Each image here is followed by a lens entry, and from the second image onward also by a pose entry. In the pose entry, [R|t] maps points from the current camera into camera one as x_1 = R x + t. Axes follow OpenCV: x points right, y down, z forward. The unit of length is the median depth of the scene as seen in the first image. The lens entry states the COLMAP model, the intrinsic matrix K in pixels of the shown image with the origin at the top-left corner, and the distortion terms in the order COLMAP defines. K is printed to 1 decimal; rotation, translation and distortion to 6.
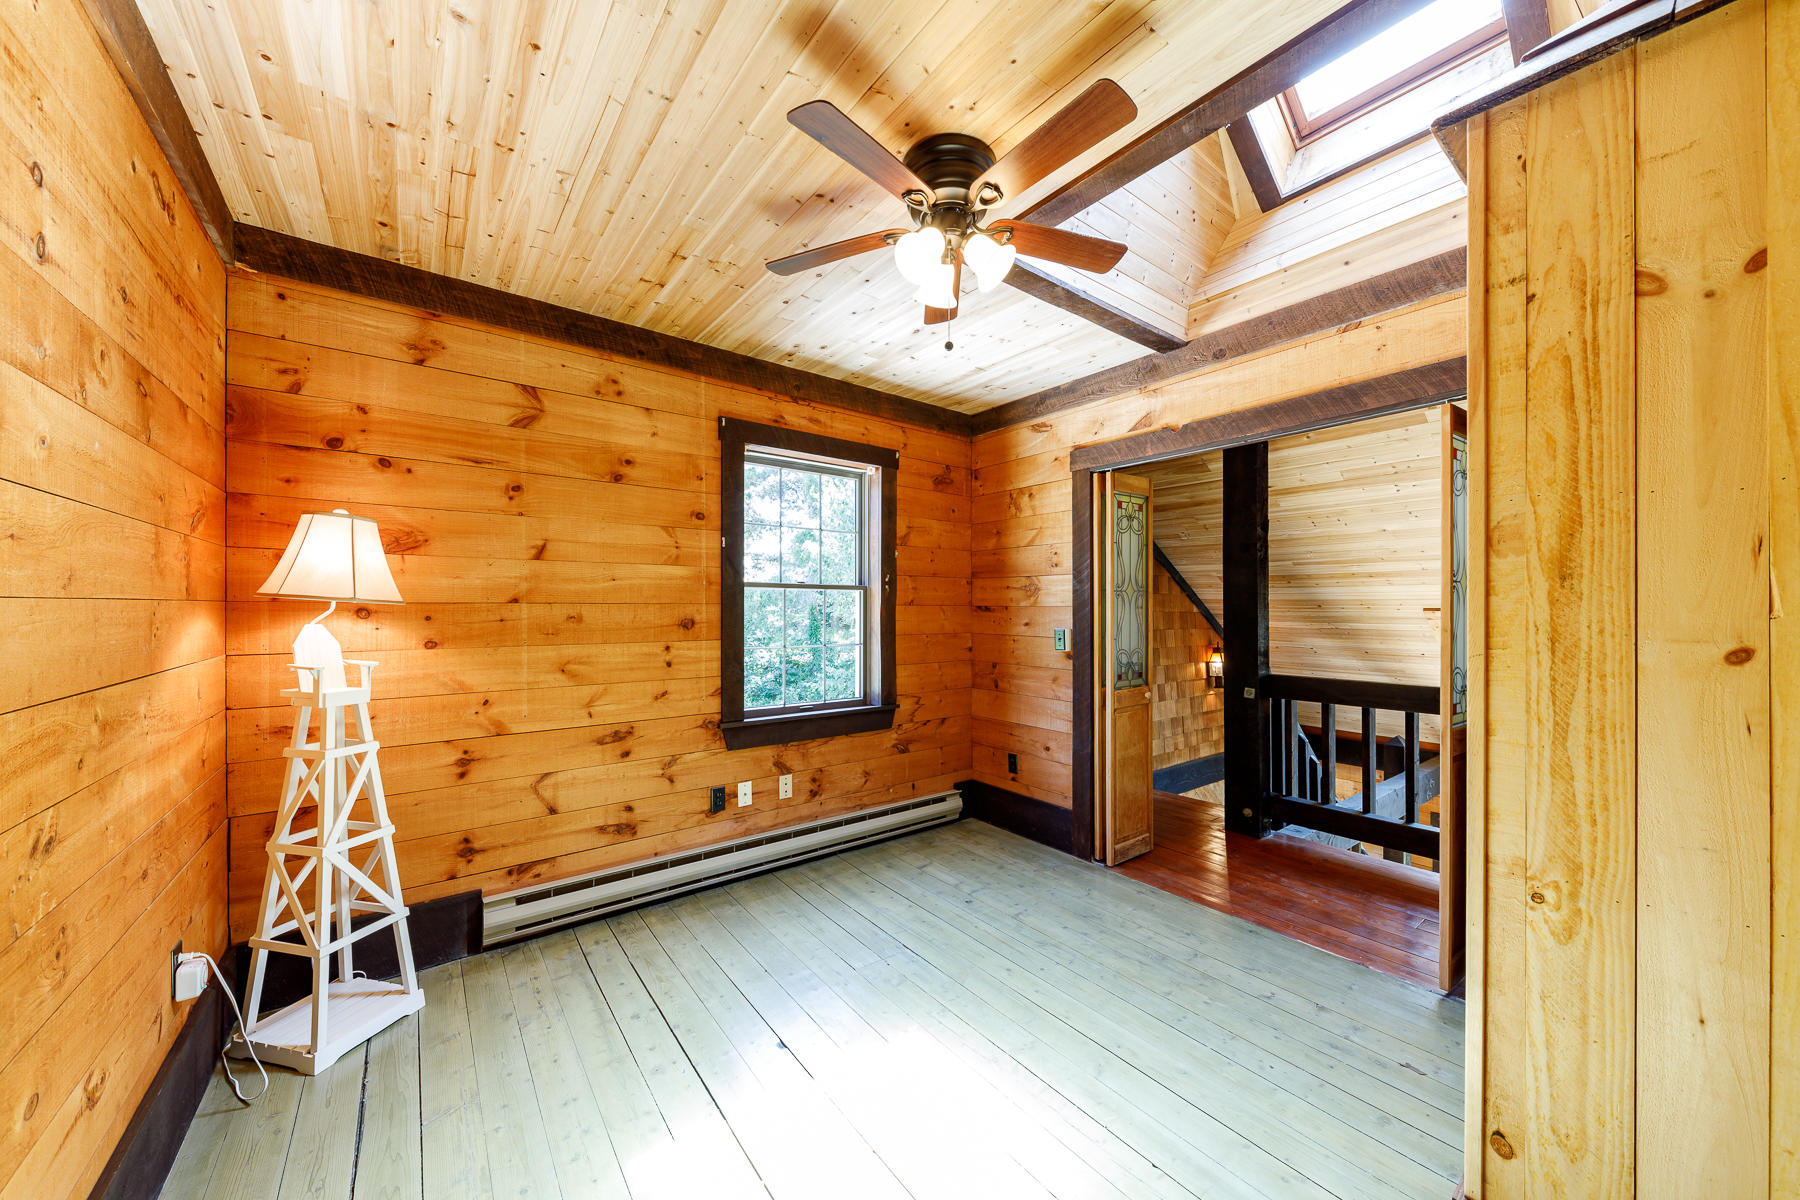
lens RADIAL K [[634.8, 0, 898.4], [0, 634.8, 608.9], [0, 0, 1]] dist [-0.000470, -0.000066]
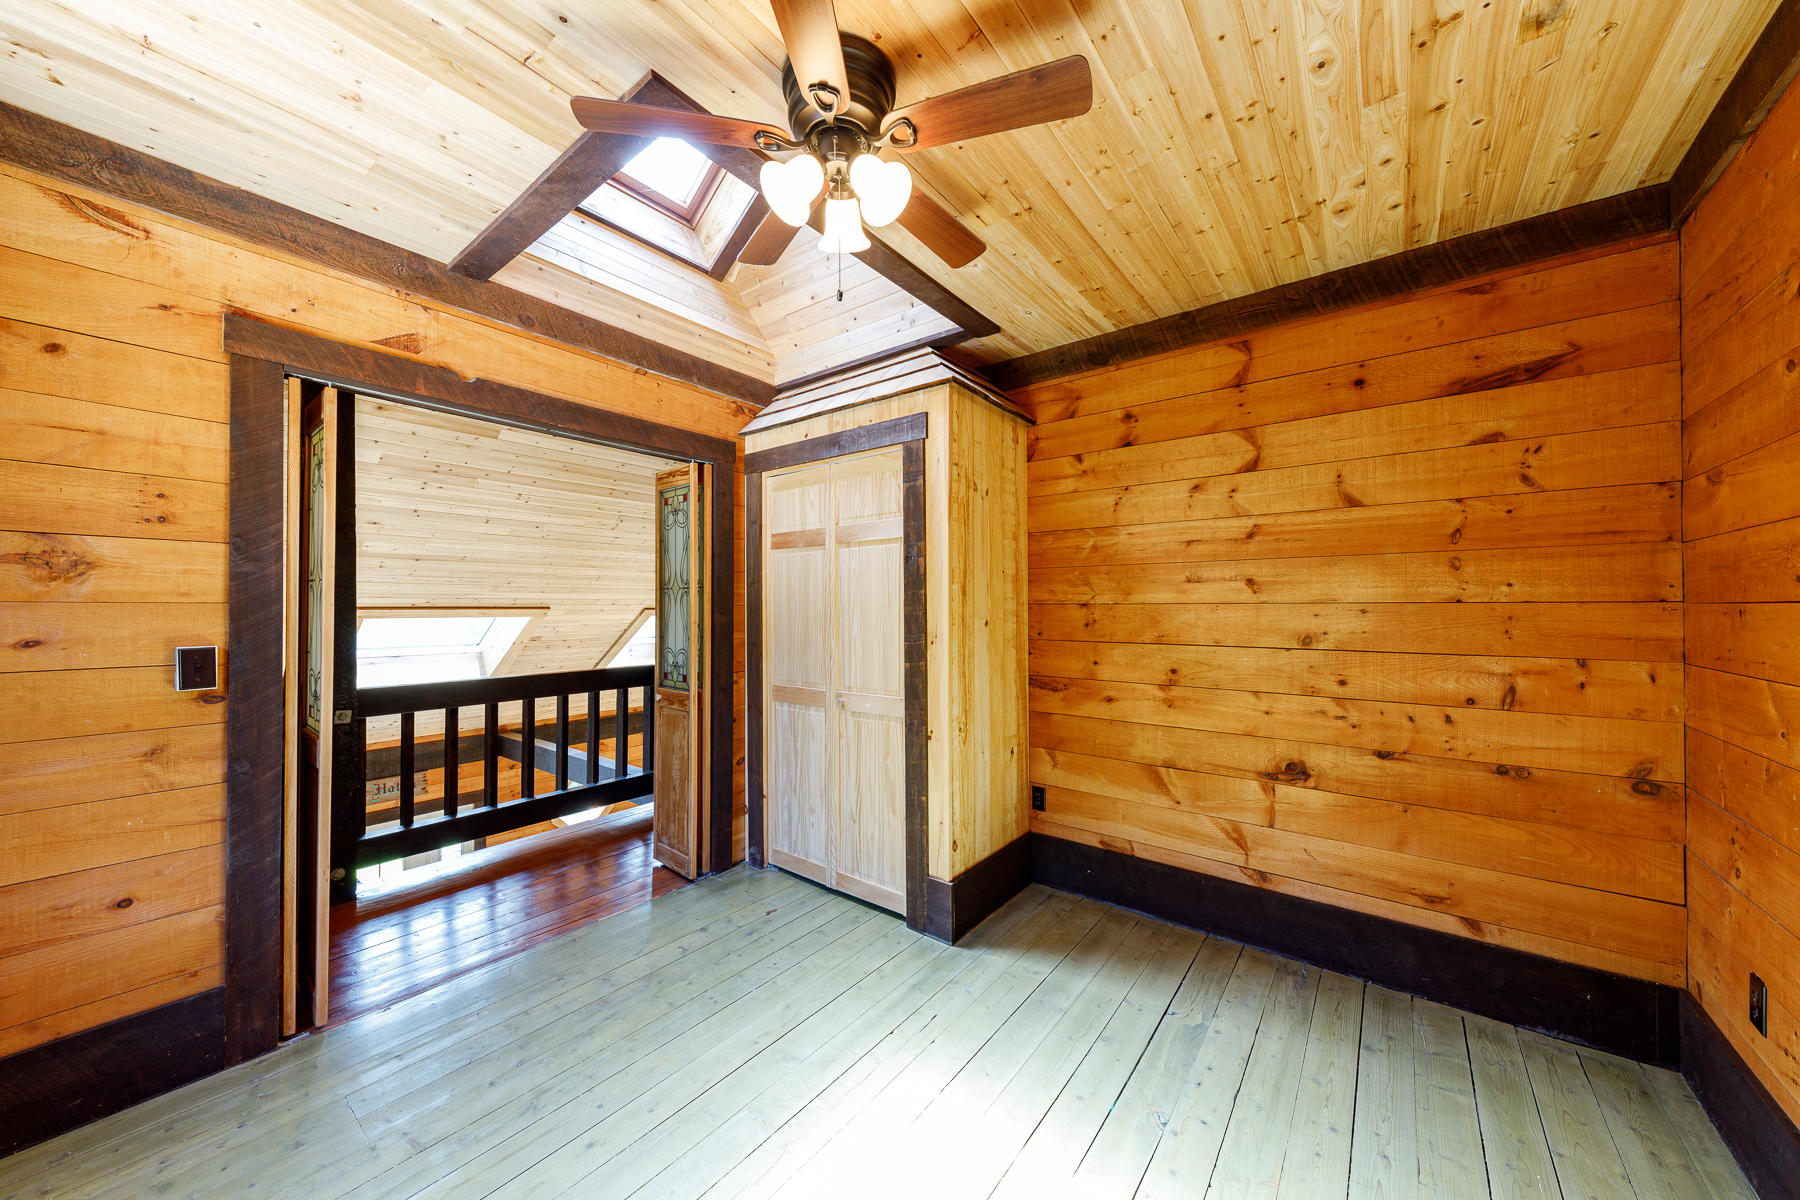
lens RADIAL K [[616.6, 0, 900.0], [0, 616.6, 600.0], [0, 0, 1]] dist [0.000451, 0.000049]
pose [[-0.253019, 0.008110, 0.967427, -0.460643], [-0.000609, 0.999963, -0.008542, -0.003266], [-0.967461, -0.002751, -0.253005, 0.716104]]
